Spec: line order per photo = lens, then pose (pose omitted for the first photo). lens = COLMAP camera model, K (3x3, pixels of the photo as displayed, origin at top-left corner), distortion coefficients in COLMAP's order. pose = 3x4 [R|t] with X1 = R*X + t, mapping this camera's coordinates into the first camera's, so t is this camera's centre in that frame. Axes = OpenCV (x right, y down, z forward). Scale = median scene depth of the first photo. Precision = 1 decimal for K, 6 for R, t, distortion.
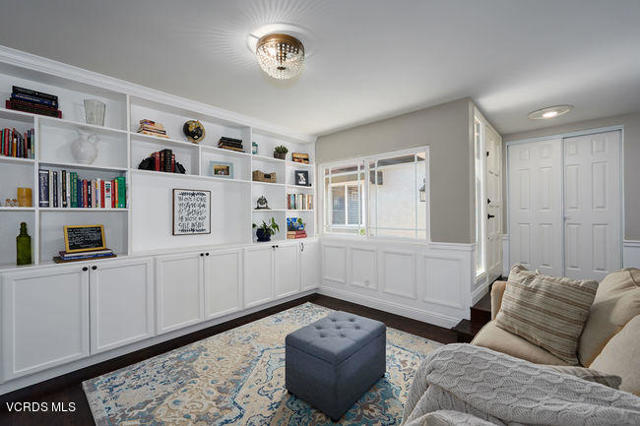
lens RADIAL K [[271.5, 0, 320.0], [0, 271.5, 213.0], [0, 0, 1]] dist [0.002076, 0.000156]
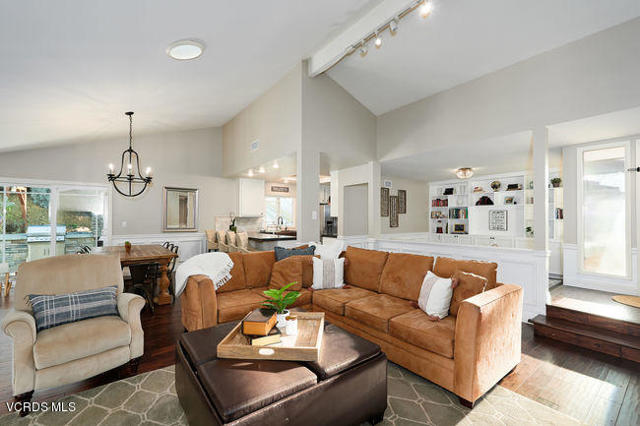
lens RADIAL K [[271.5, 0, 320.0], [0, 271.5, 213.0], [0, 0, 1]] dist [0.002076, 0.000156]
pose [[-0.192079, -0.025364, -0.981052, 2.213409], [-0.010562, 0.999661, -0.023777, 0.004823], [0.981323, 0.005795, -0.192282, -0.033631]]
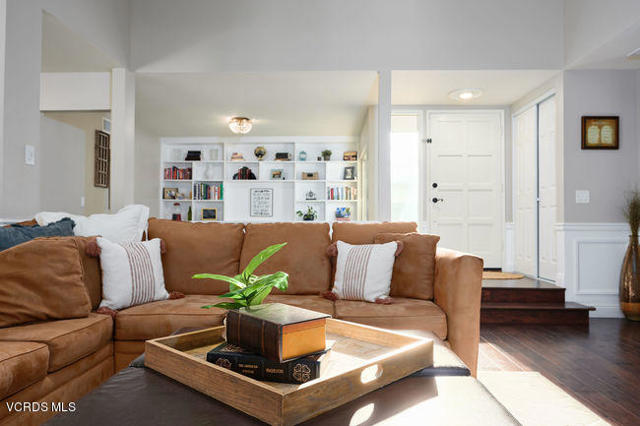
lens RADIAL K [[459.0, 0, 320.0], [0, 459.0, 213.0], [0, 0, 1]] dist [-0.052192, -0.000713]
pose [[0.647303, -0.017821, -0.762024, 1.955948], [-0.007489, 0.999530, -0.029737, 0.147071], [0.762196, 0.024956, 0.646865, -0.527715]]
